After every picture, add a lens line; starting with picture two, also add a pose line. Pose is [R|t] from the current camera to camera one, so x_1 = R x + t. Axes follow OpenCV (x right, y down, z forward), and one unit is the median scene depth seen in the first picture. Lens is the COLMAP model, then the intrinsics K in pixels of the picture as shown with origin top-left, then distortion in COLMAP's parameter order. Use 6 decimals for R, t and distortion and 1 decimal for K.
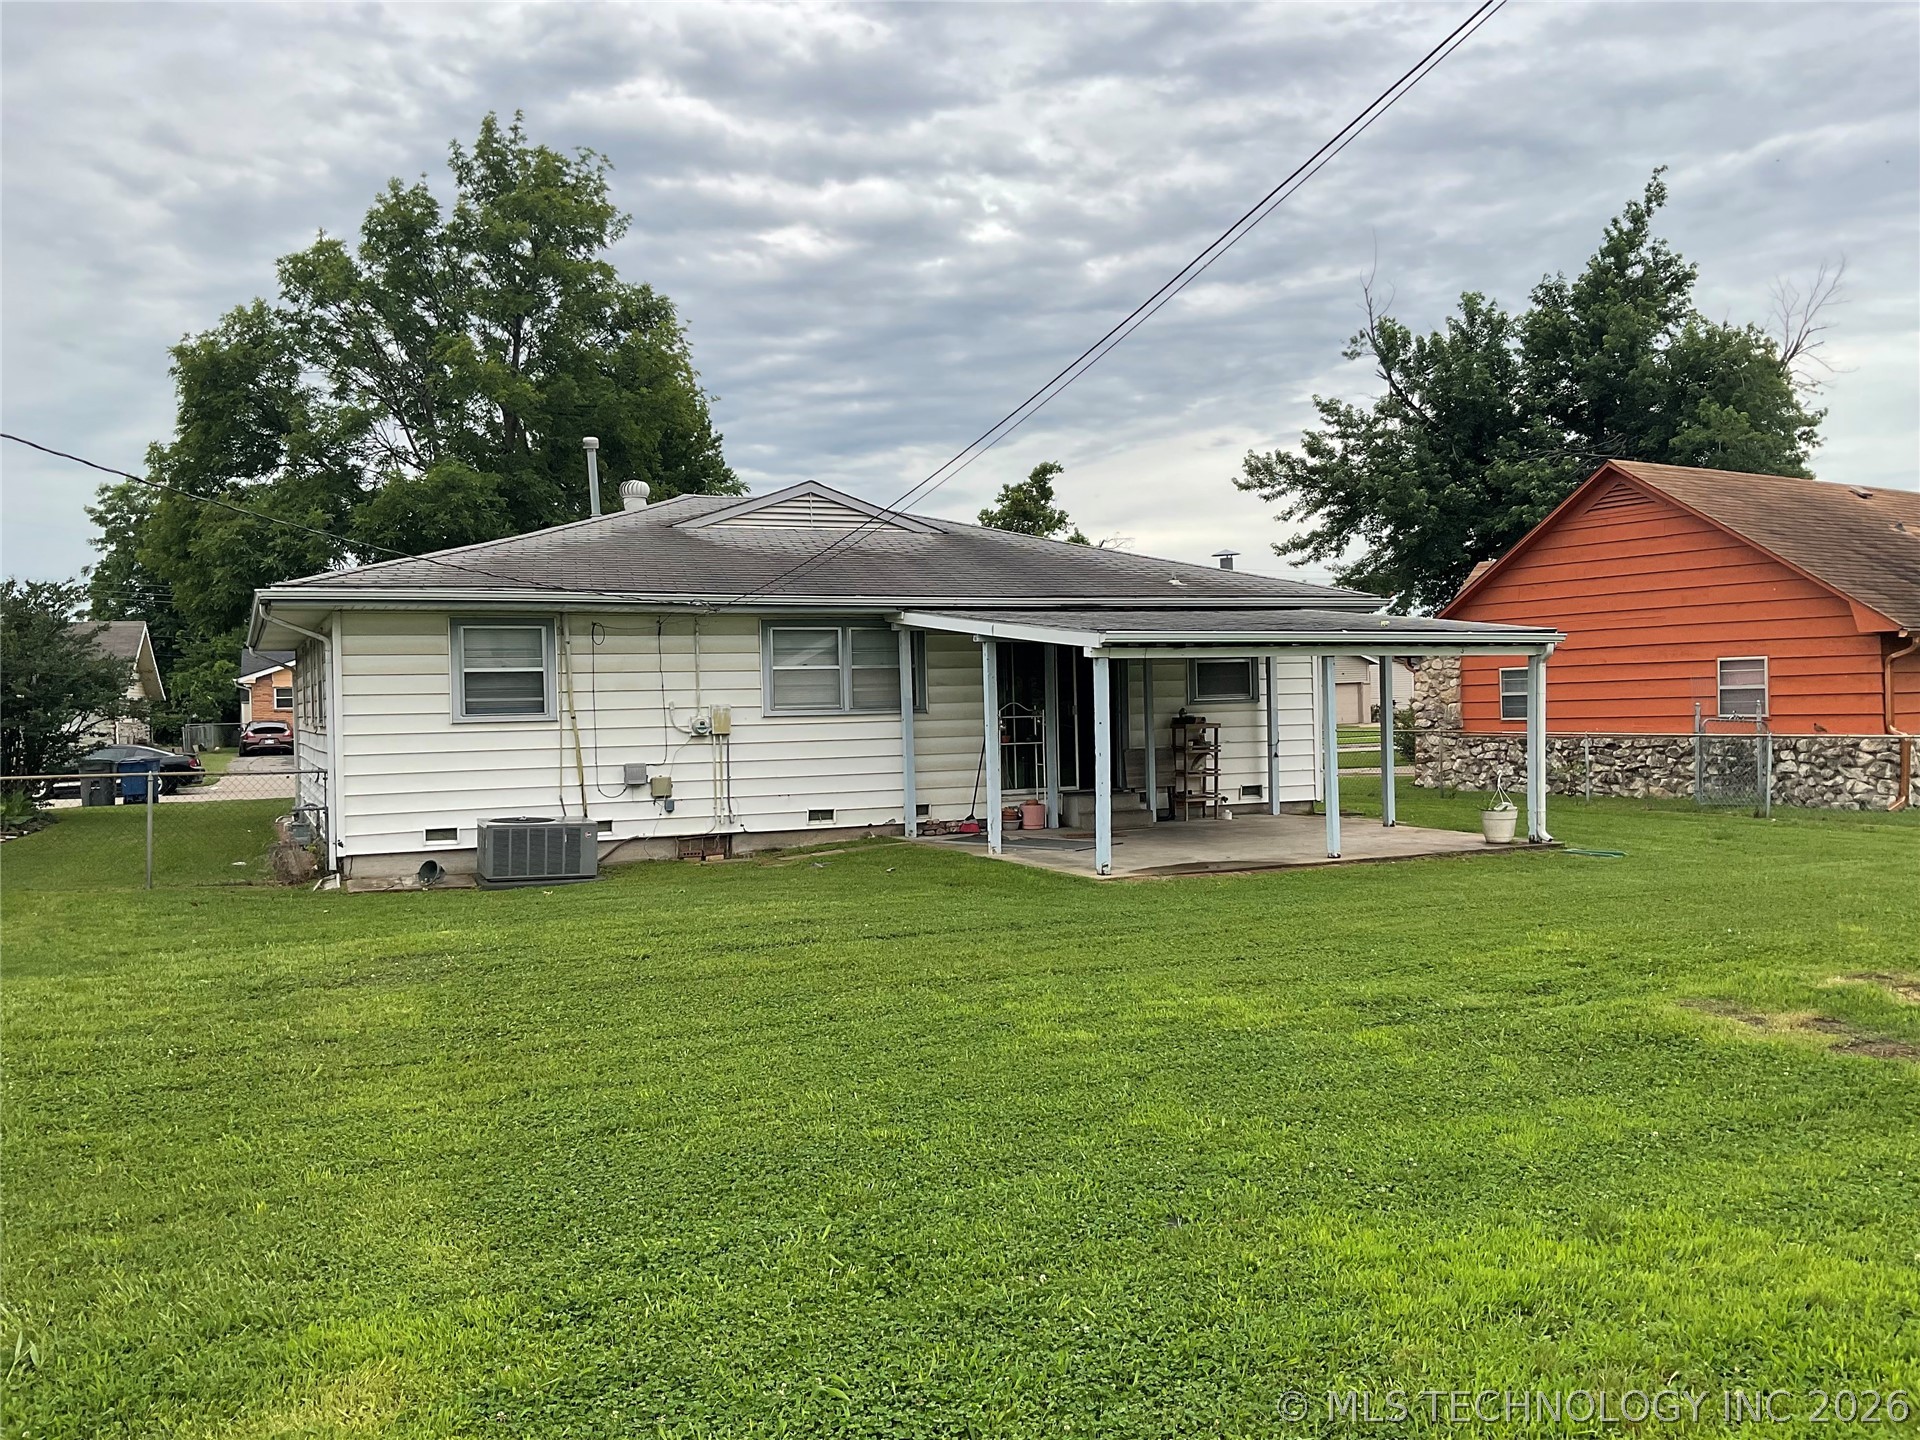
lens RADIAL K [[1587.9, 0, 970.7], [0, 1587.9, 721.1], [0, 0, 1]] dist [0.090174, -0.166795]
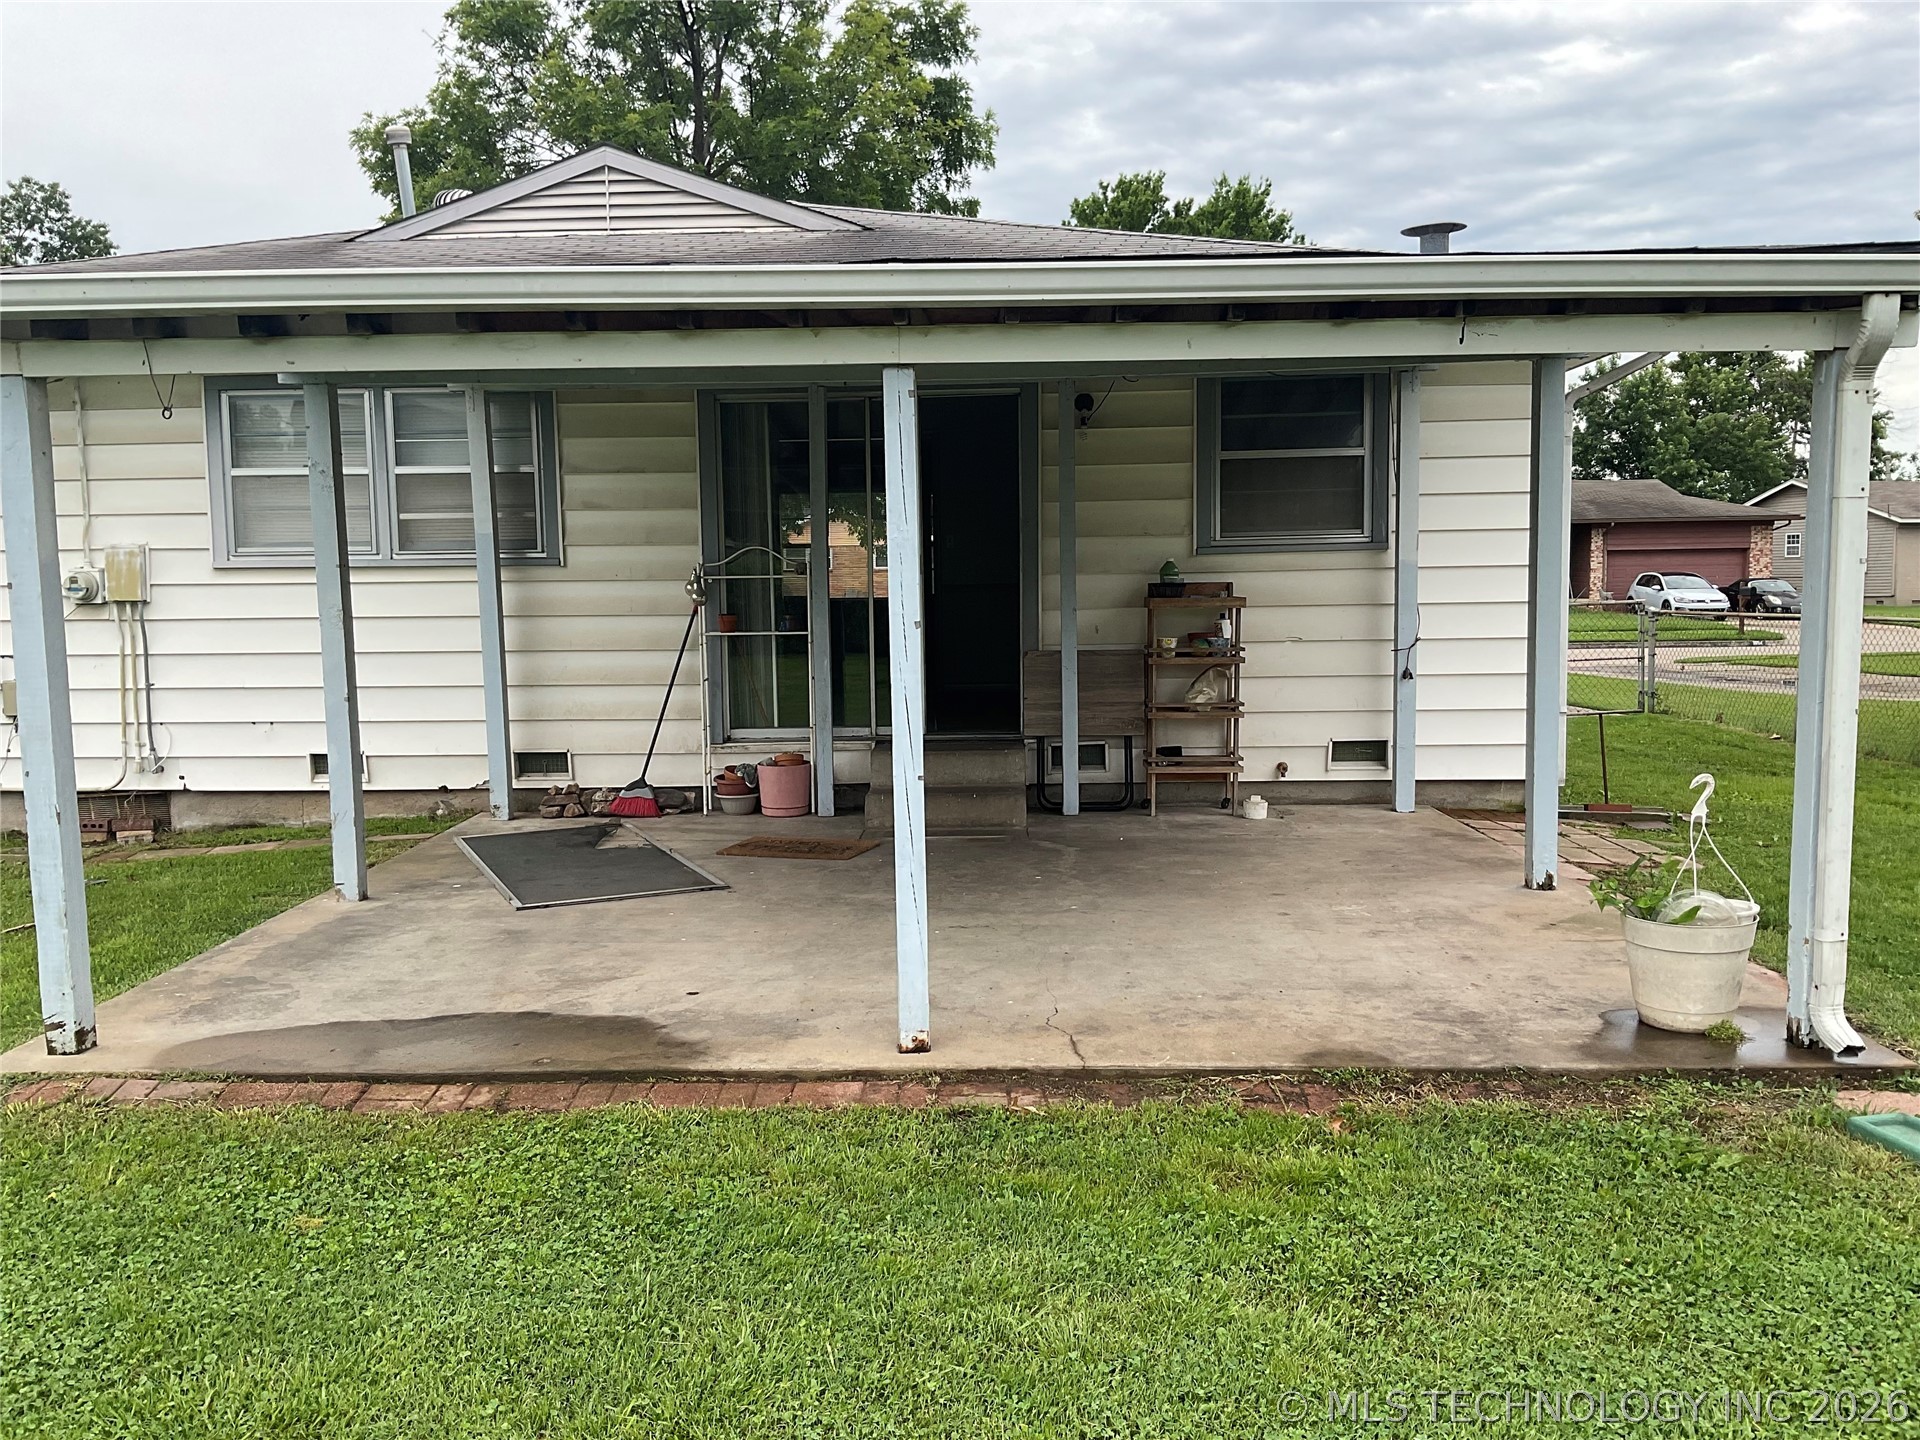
lens RADIAL K [[1587.9, 0, 970.5], [0, 1587.9, 705.4], [0, 0, 1]] dist [0.090174, -0.166795]
pose [[0.890524, 0.045693, -0.452635, 0.280333], [-0.012964, 0.997088, 0.075149, -0.000765], [0.454751, -0.061055, 0.888524, 0.562172]]
